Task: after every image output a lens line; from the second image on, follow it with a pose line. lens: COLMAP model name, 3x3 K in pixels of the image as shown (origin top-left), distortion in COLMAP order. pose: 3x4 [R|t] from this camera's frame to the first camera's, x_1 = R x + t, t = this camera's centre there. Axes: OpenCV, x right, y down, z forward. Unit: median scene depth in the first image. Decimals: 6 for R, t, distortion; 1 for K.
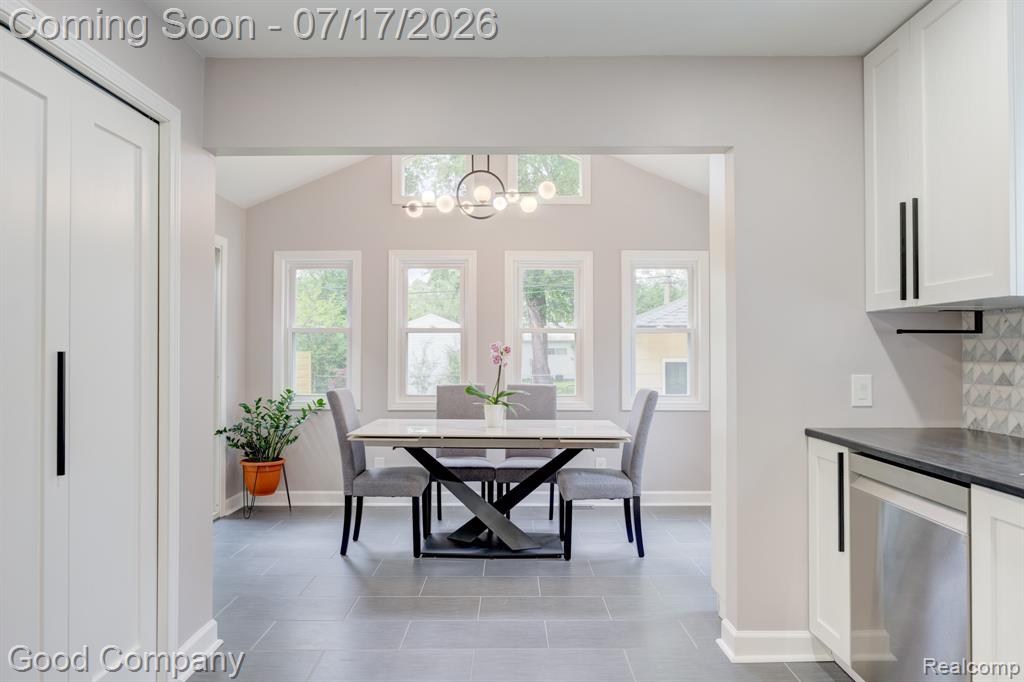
lens RADIAL K [[664.7, 0, 510.6], [0, 664.7, 346.1], [0, 0, 1]] dist [-0.011881, 0.007788]
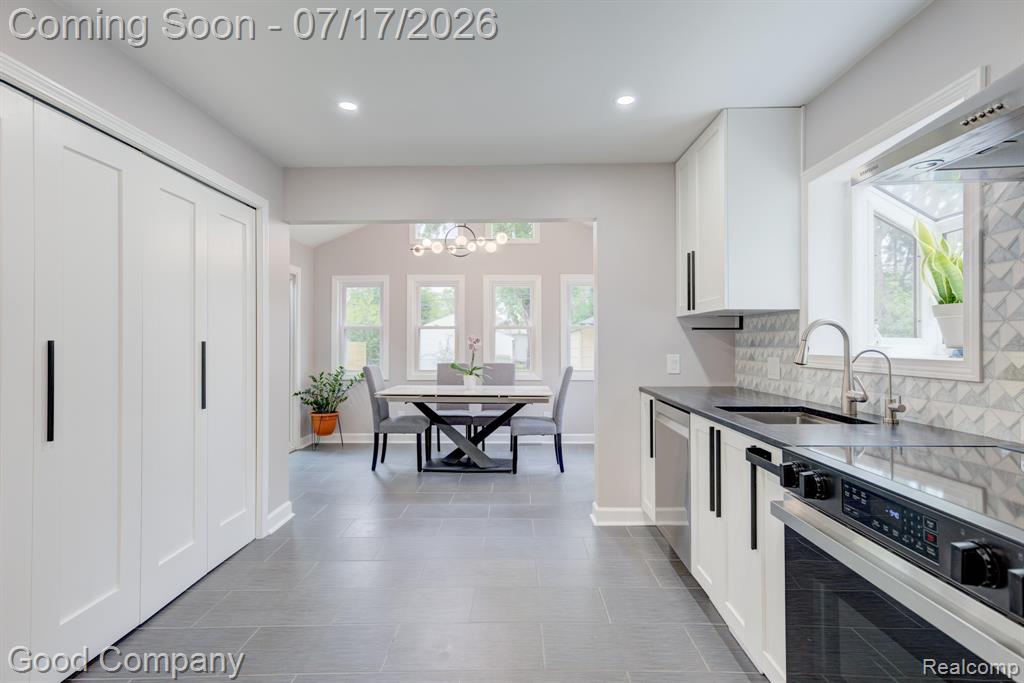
lens RADIAL K [[495.4, 0, 505.9], [0, 495.4, 339.3], [0, 0, 1]] dist [0.004895, 0.004723]
pose [[0.999739, -0.002197, -0.022735, 0.087861], [0.002268, 0.999993, 0.003105, -0.000056], [0.022728, -0.003156, 0.999737, -0.164783]]
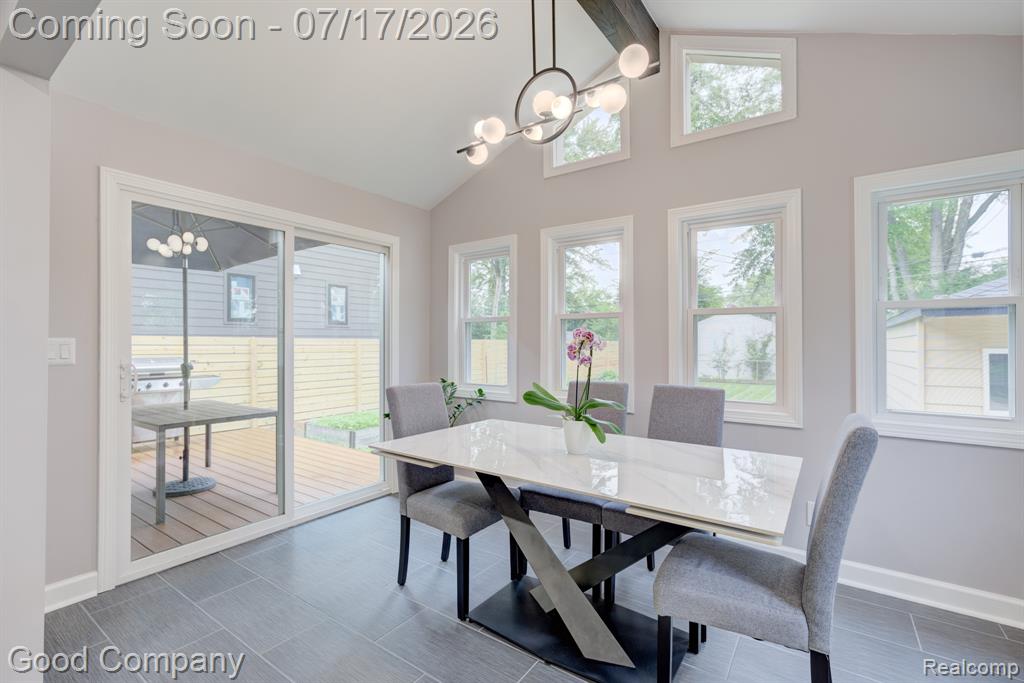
lens RADIAL K [[461.3, 0, 512.9], [0, 461.3, 341.1], [0, 0, 1]] dist [-0.008024, 0.006042]
pose [[0.821711, -0.002058, -0.569900, 0.190040], [0.007043, 0.999954, 0.006544, 0.005481], [0.569861, -0.009391, 0.821688, 0.593683]]
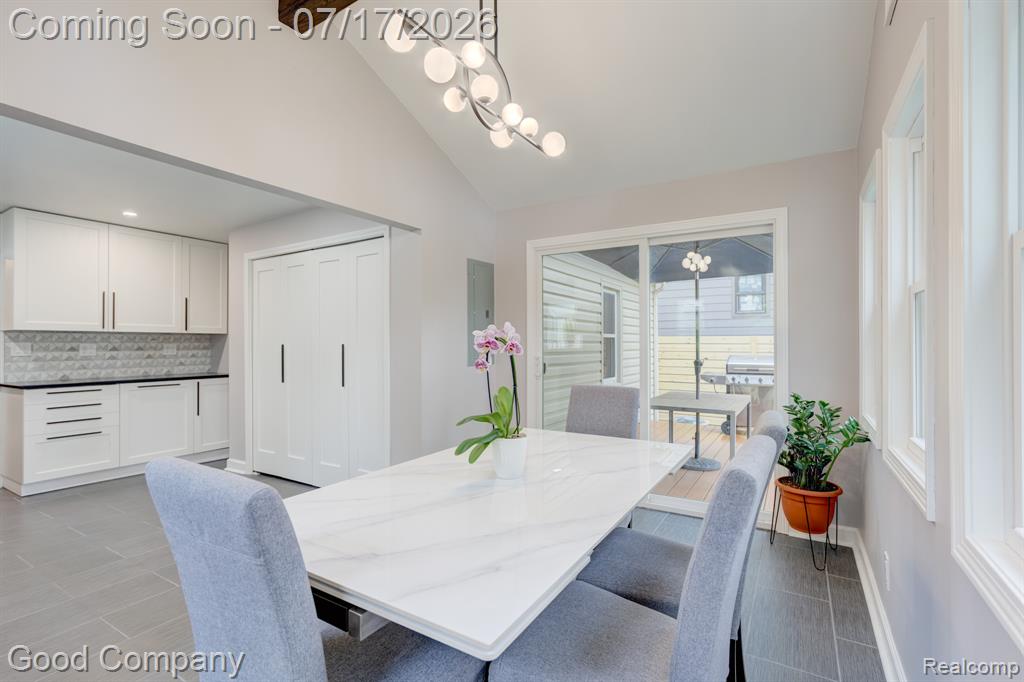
lens RADIAL K [[461.3, 0, 509.8], [0, 461.3, 340.4], [0, 0, 1]] dist [-0.008024, 0.006042]
pose [[-0.517698, -0.002774, -0.855559, 0.312685], [0.014661, 0.999819, -0.012114, 0.013367], [0.855438, -0.018815, -0.517564, 1.244234]]
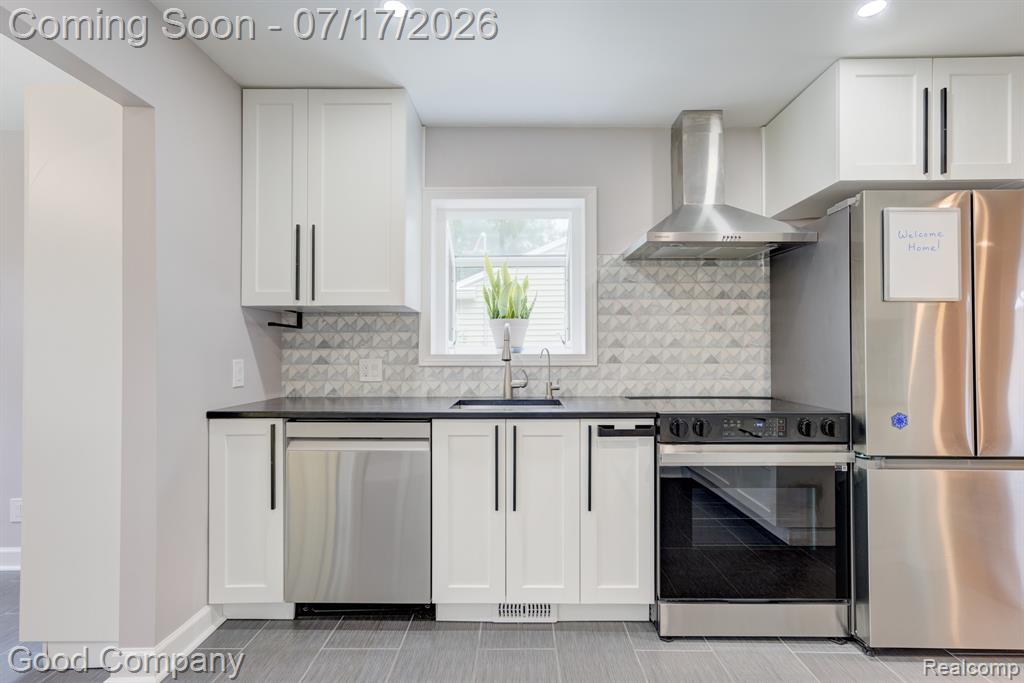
lens RADIAL K [[495.4, 0, 525.1], [0, 495.4, 344.5], [0, 0, 1]] dist [0.004895, 0.004723]
pose [[-0.000797, 0.013830, 0.999904, -0.220503], [-0.007973, 0.999872, -0.013836, 0.015974], [-0.999968, -0.007983, -0.000687, 0.320762]]
